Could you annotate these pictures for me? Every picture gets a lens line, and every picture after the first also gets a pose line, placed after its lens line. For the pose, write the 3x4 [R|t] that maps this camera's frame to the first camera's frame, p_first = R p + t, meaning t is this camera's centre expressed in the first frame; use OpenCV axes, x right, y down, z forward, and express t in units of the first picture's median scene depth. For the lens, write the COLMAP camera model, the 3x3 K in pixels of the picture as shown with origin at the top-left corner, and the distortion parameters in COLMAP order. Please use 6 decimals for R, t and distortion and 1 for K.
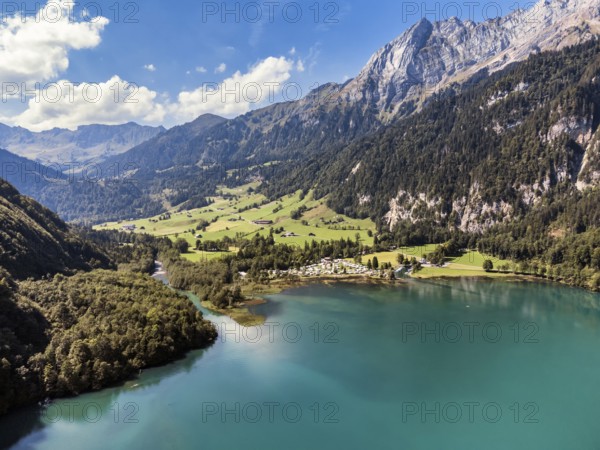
lens RADIAL K [[486.1, 0, 300.0], [0, 486.1, 225.0], [0, 0, 1]] dist [0.028530, 0.007749]
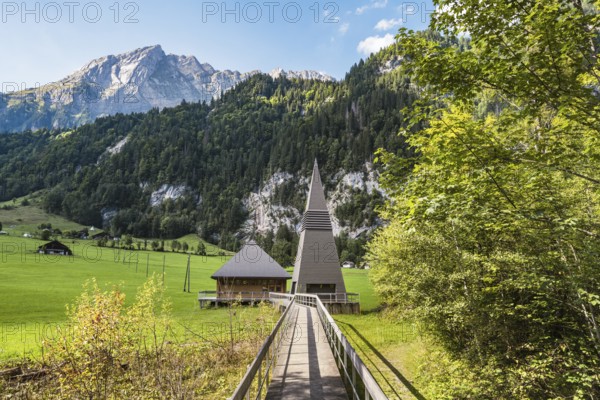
lens RADIAL K [[409.1, 0, 300.0], [0, 409.1, 200.0], [0, 0, 1]] dist [-0.003069, -0.000668]
pose [[0.712522, 0.161137, 0.682896, -0.021984], [0.028631, 0.965784, -0.257761, 0.042593], [-0.701066, 0.203212, 0.683529, 0.683928]]
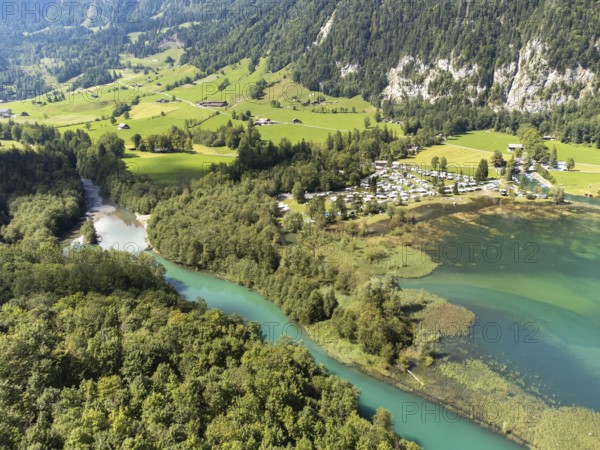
lens RADIAL K [[486.1, 0, 300.0], [0, 486.1, 225.0], [0, 0, 1]] dist [0.028530, 0.007749]
pose [[0.976904, -0.065075, 0.203527, -0.106292], [0.015125, 0.971167, 0.237918, -0.001570], [-0.213141, -0.229345, 0.949722, 0.254360]]
